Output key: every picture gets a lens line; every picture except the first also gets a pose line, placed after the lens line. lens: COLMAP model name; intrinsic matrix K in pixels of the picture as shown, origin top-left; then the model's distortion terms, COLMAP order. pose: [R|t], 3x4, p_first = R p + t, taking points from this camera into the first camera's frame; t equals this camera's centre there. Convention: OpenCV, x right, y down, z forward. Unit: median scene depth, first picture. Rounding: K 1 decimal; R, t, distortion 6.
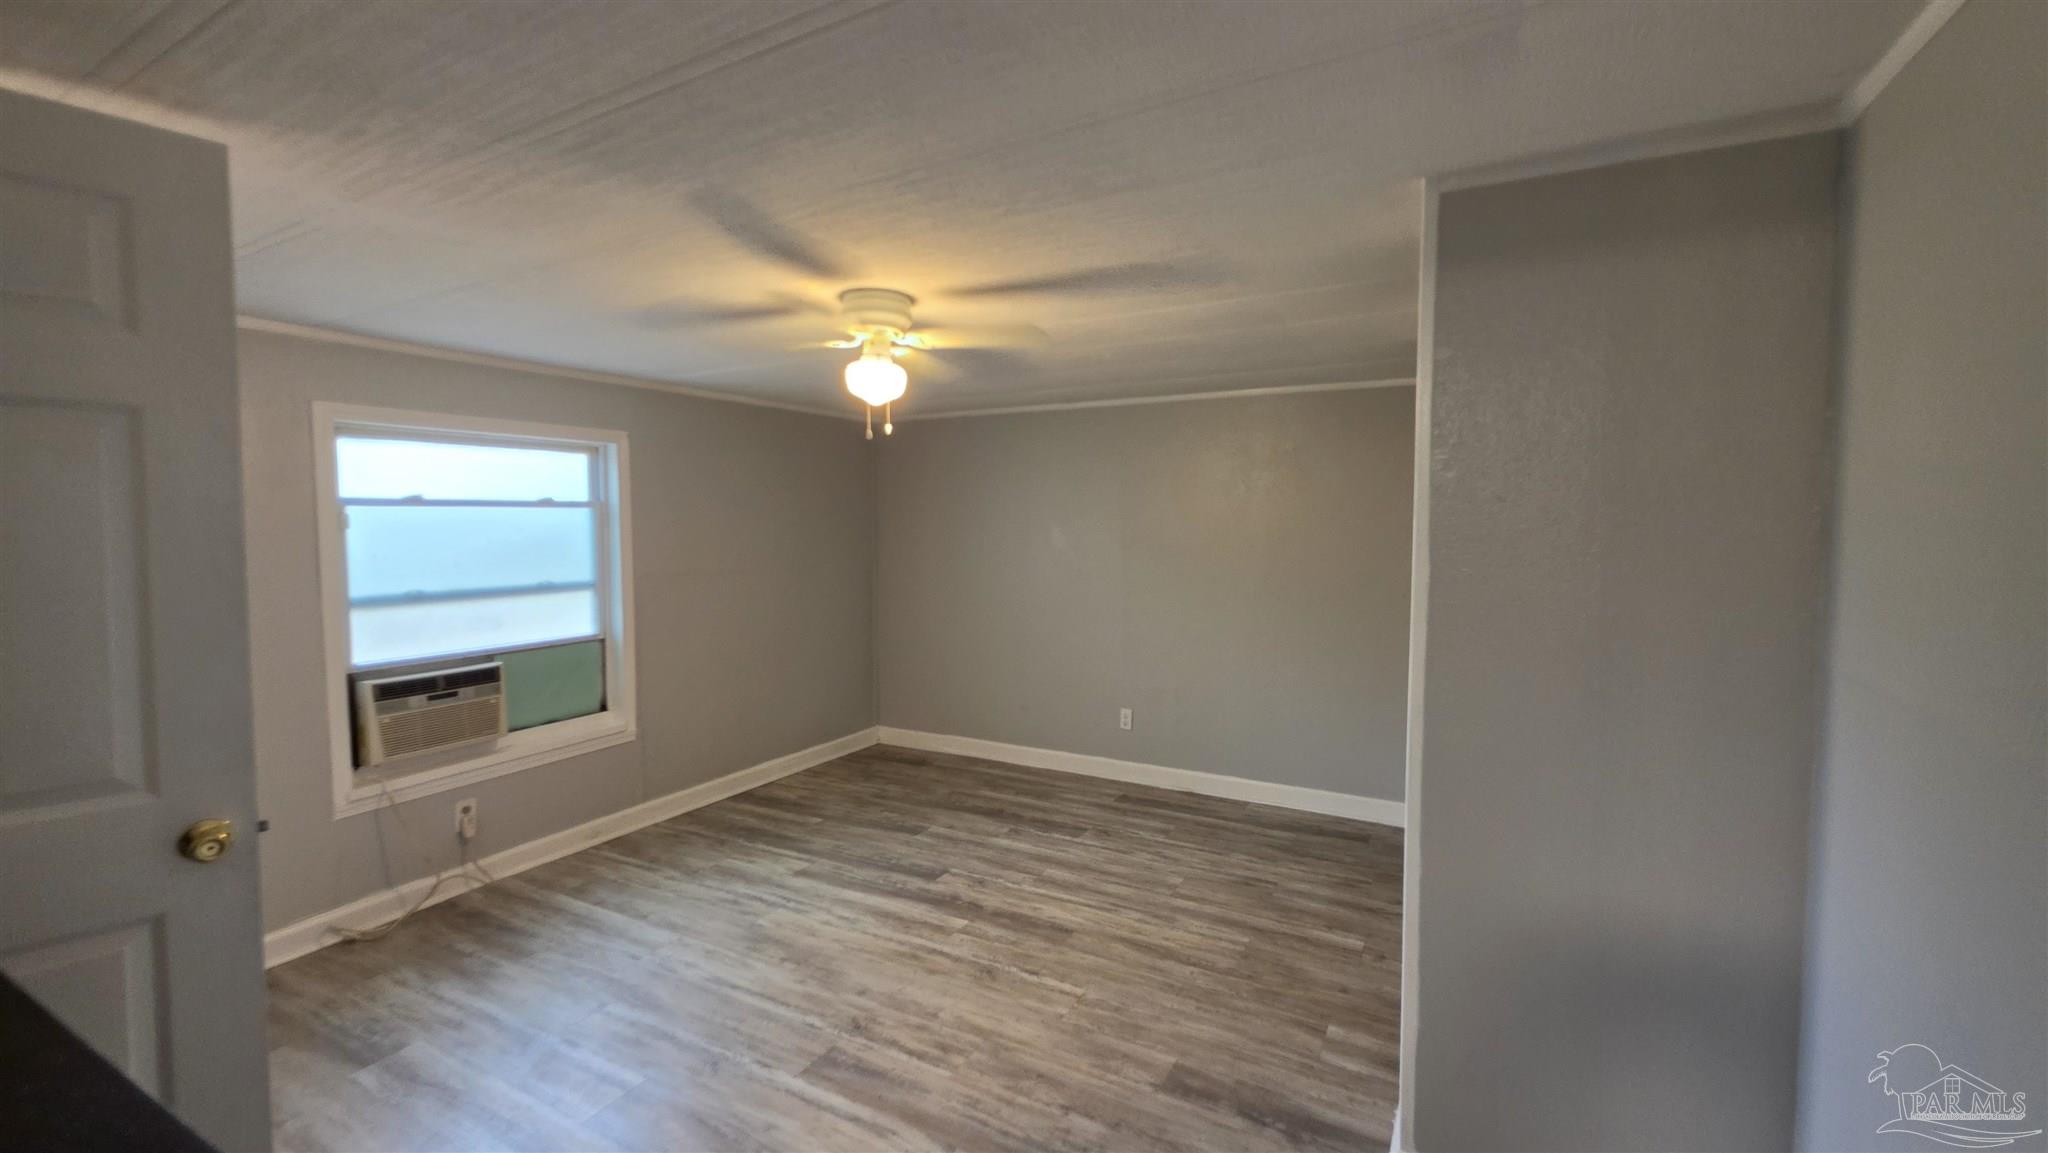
lens RADIAL K [[781.1, 0, 992.4], [0, 781.1, 566.6], [0, 0, 1]] dist [0.000352, 0.000039]
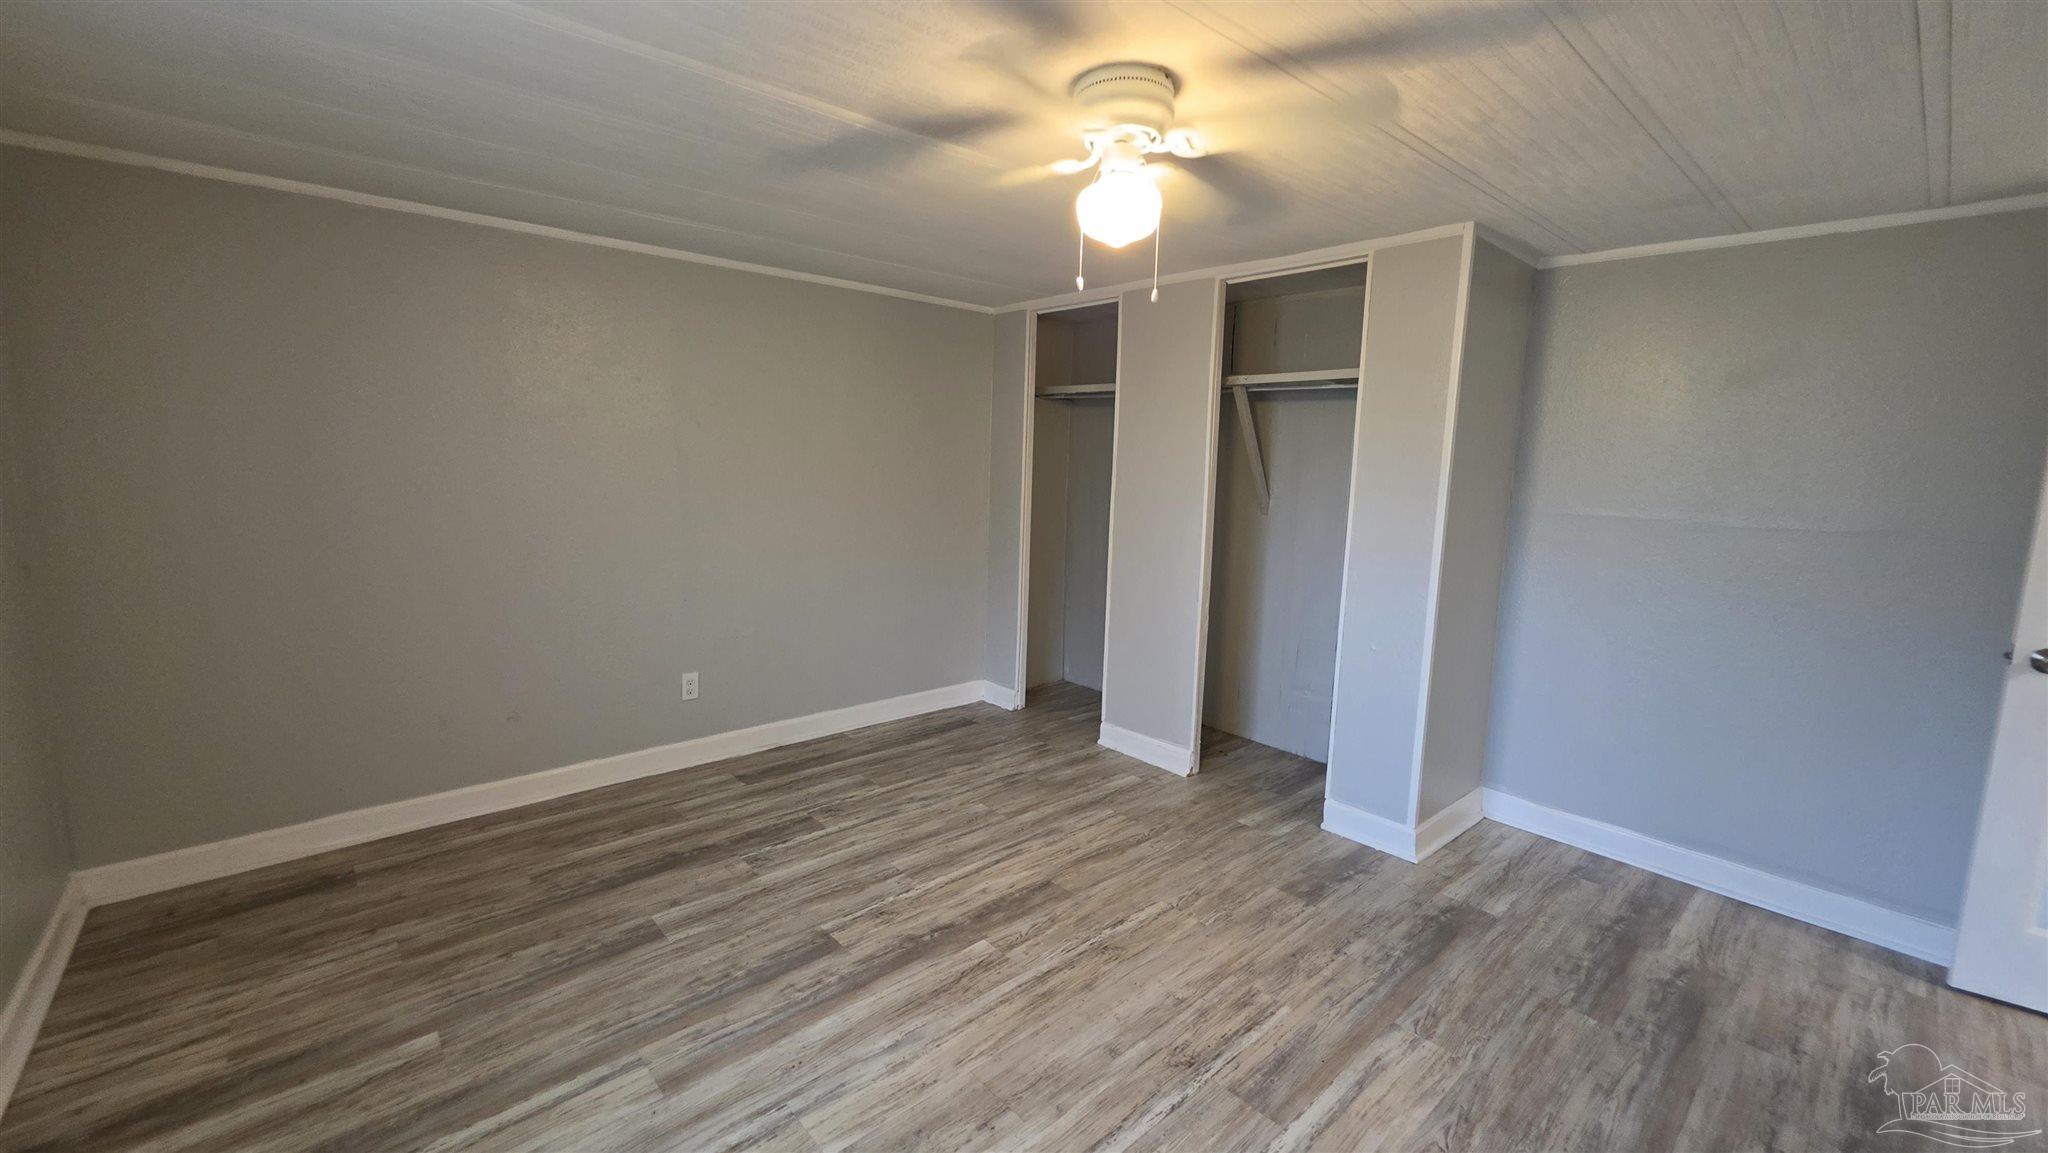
lens RADIAL K [[824.9, 0, 1033.0], [0, 824.9, 563.1], [0, 0, 1]] dist [-0.002943, -0.000010]
pose [[0.326740, -0.116230, 0.937940, -0.622971], [0.022408, 0.993083, 0.115258, -0.010776], [-0.944849, -0.016642, 0.327084, 0.579960]]
